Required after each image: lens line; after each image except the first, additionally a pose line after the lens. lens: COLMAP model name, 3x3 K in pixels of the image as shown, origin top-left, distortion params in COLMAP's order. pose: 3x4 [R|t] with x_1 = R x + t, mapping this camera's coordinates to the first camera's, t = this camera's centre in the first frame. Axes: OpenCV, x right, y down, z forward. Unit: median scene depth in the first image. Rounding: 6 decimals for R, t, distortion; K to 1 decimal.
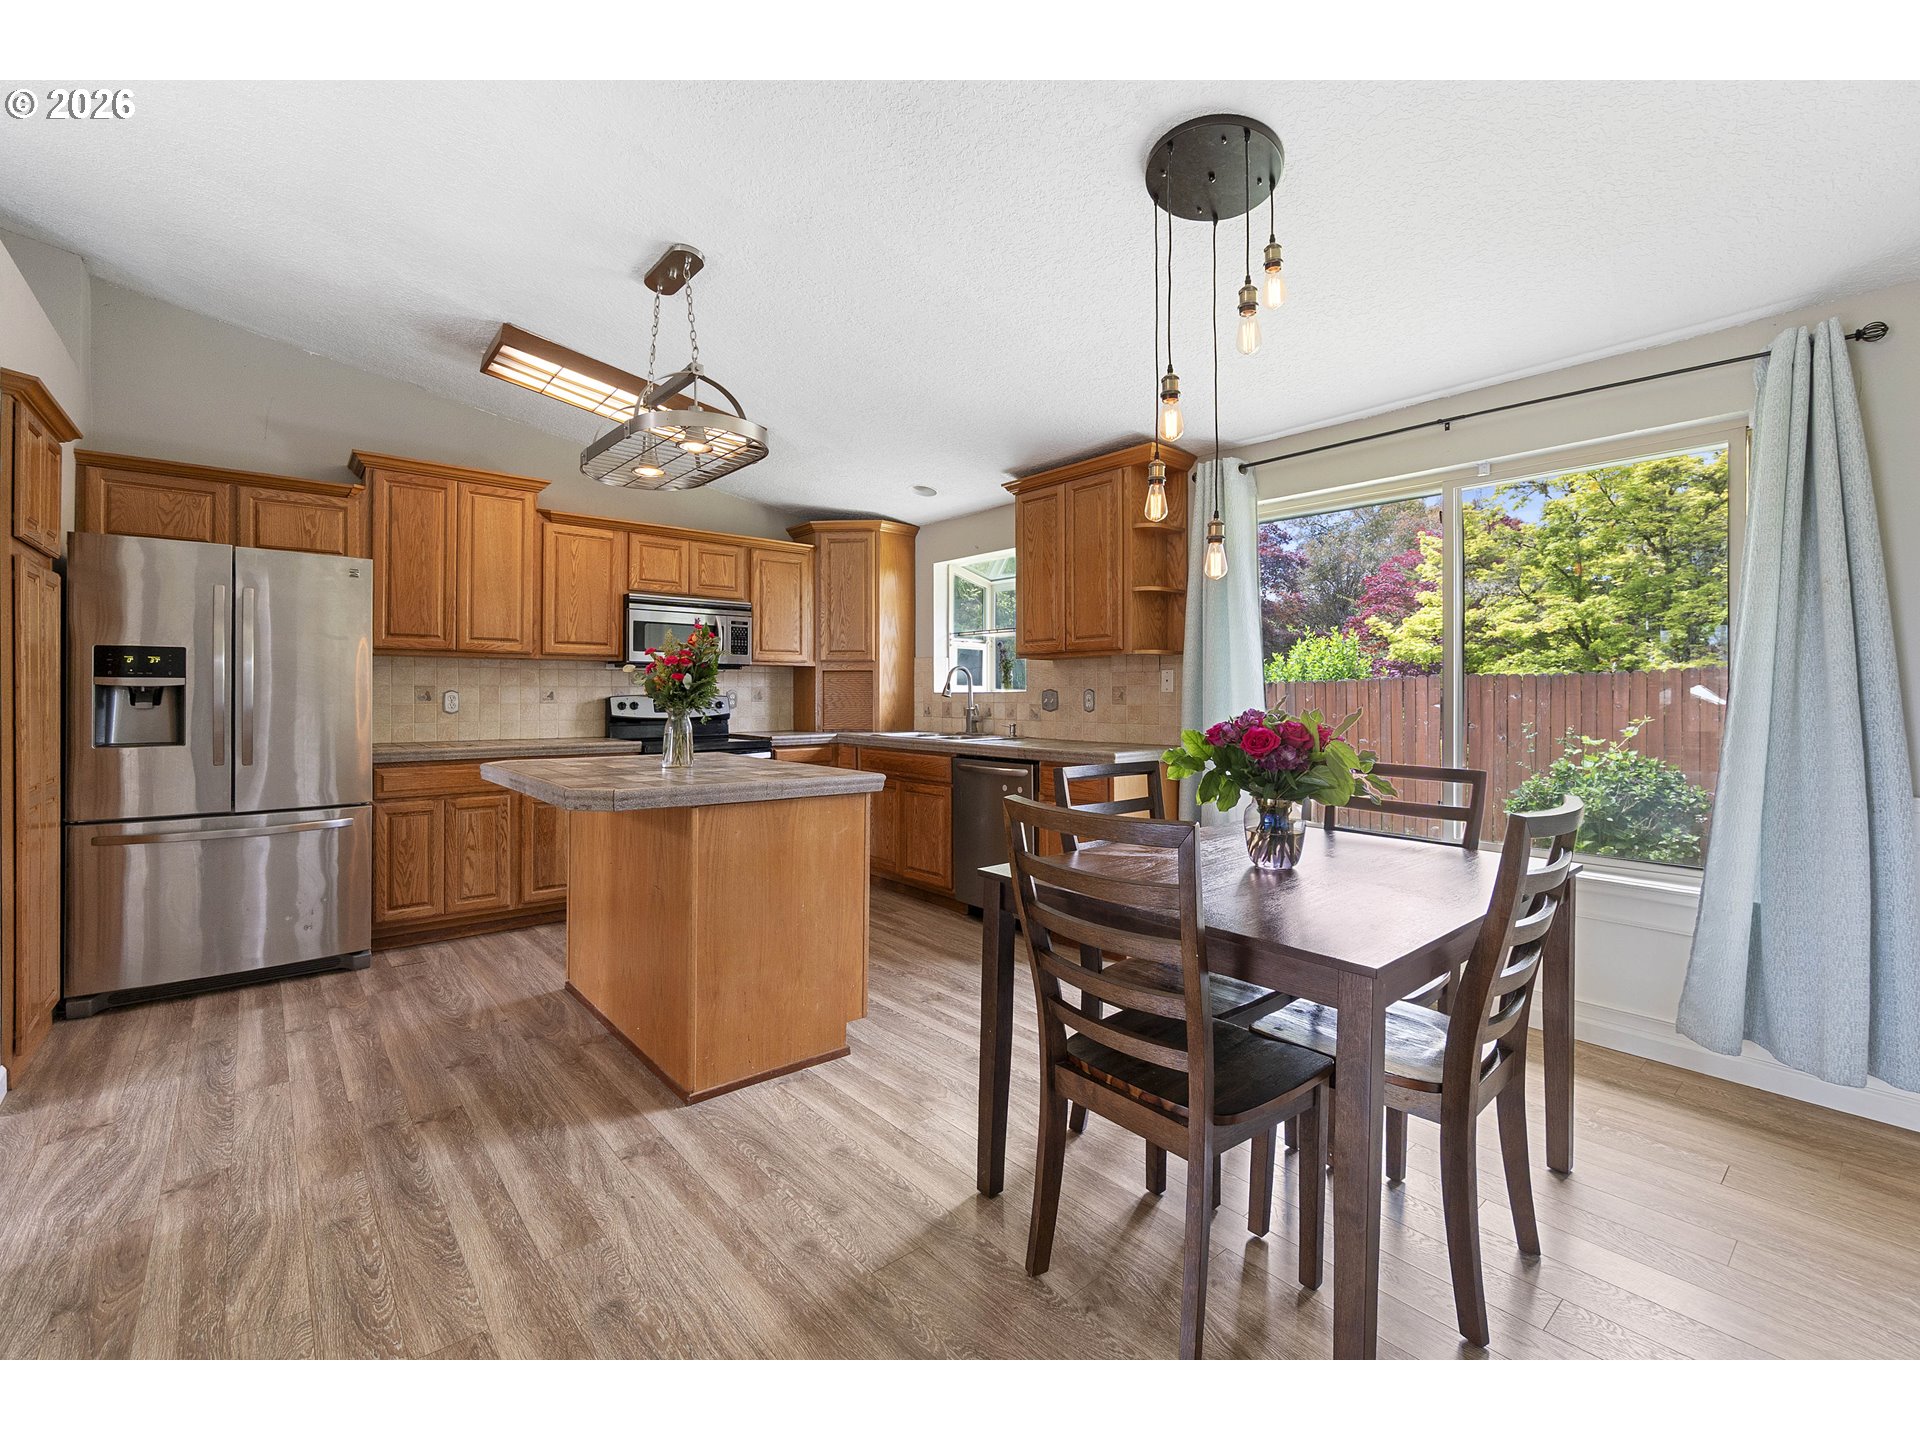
lens RADIAL K [[834.0, 0, 955.2], [0, 834.0, 692.7], [0, 0, 1]] dist [-0.004500, 0.001752]
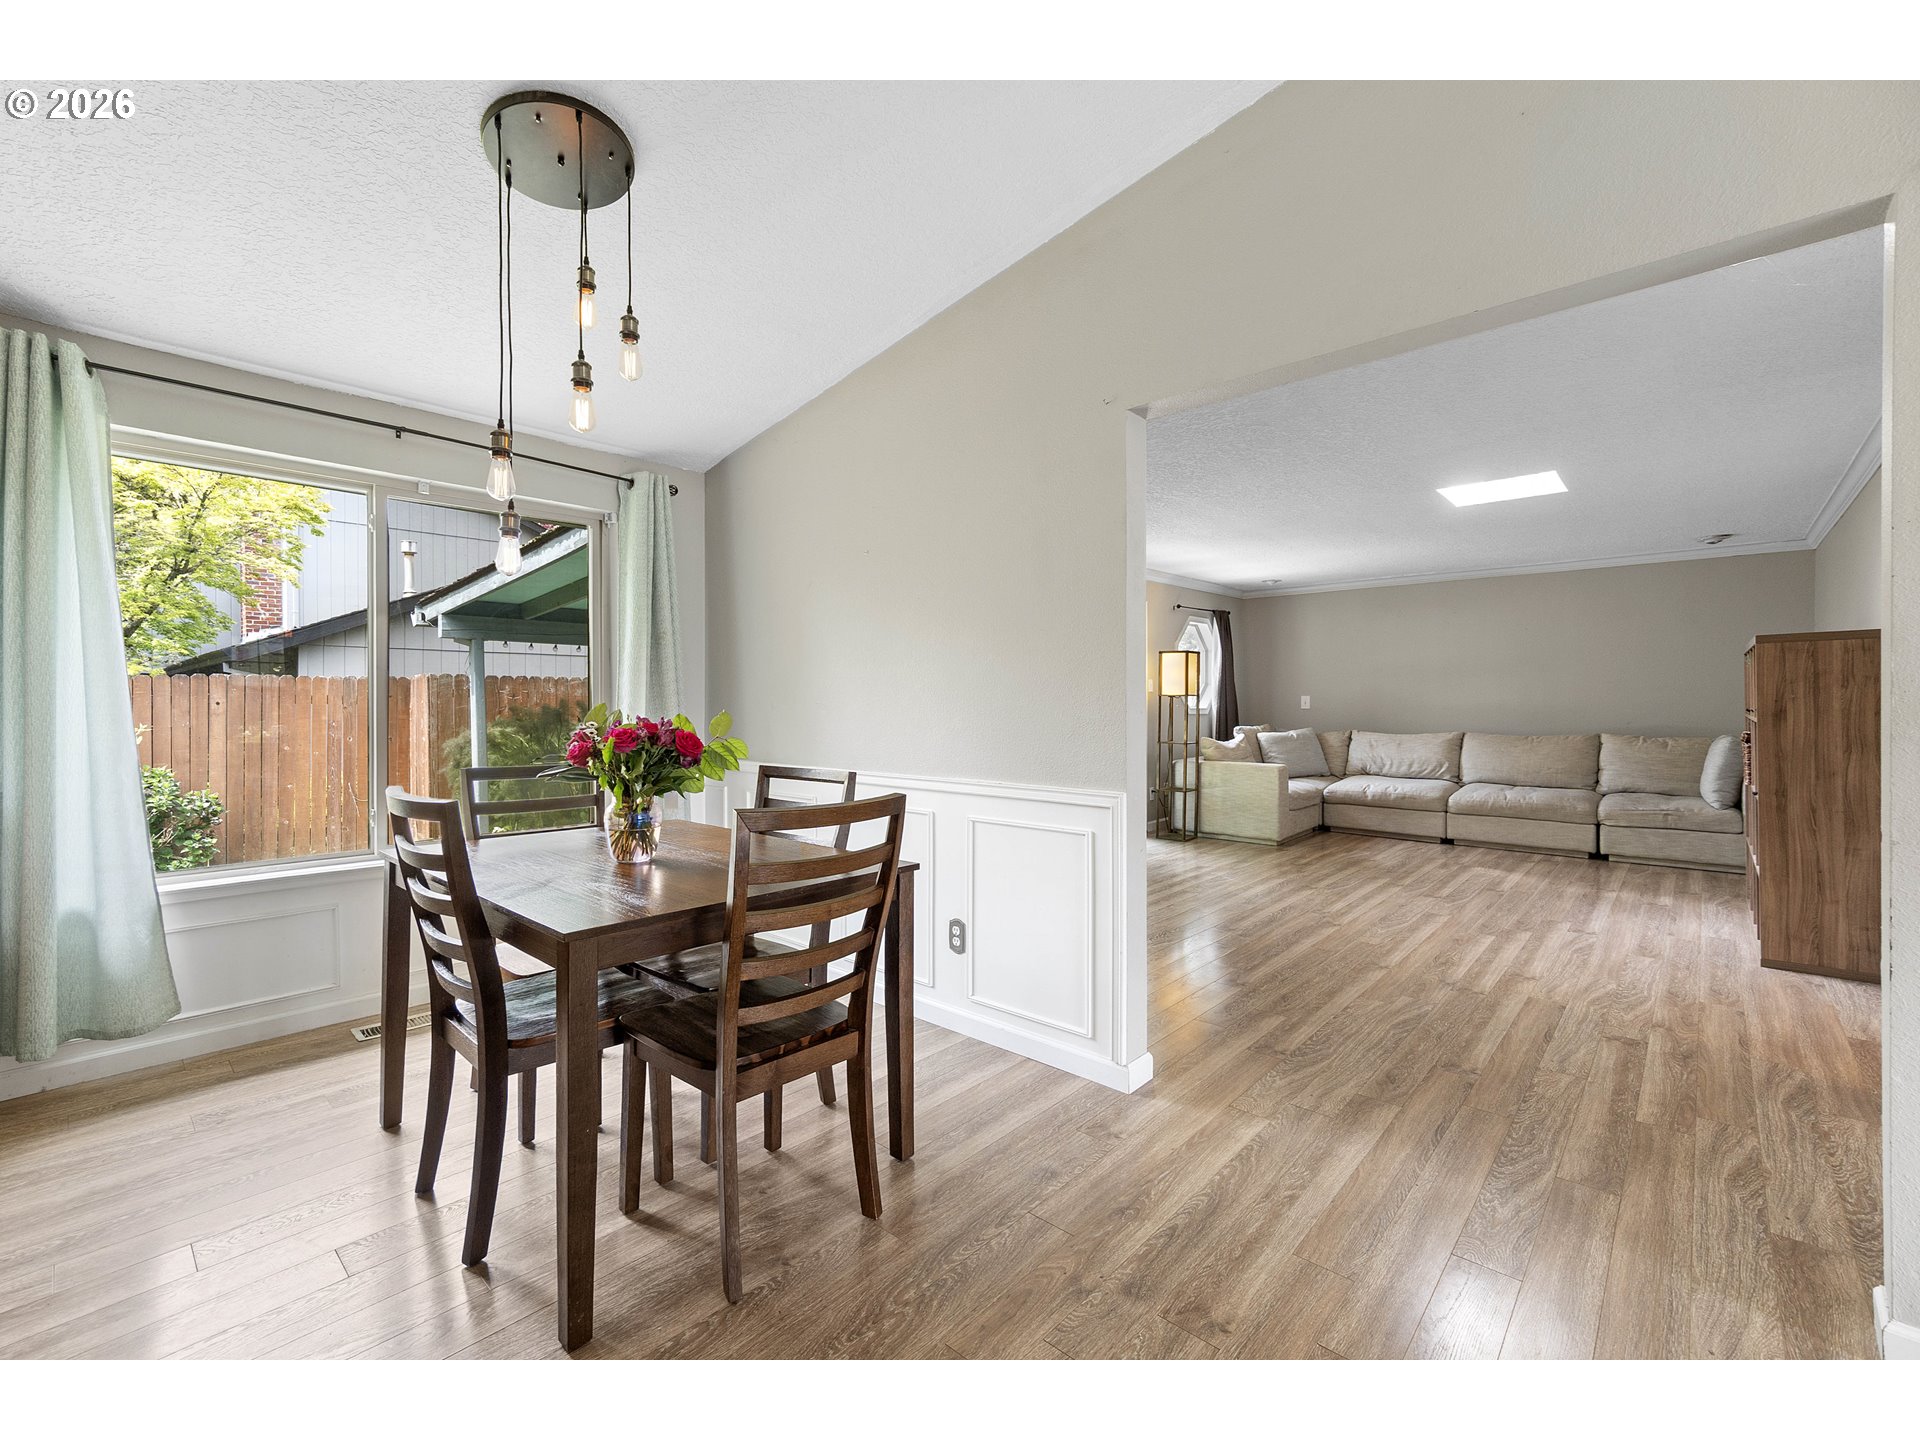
lens RADIAL K [[821.6, 0, 944.7], [0, 821.6, 701.7], [0, 0, 1]] dist [-0.010599, 0.002663]
pose [[-0.122338, -0.002675, 0.992485, -0.360284], [-0.001924, 0.999995, 0.002458, -0.000658], [-0.992487, -0.001609, -0.122343, 0.357343]]
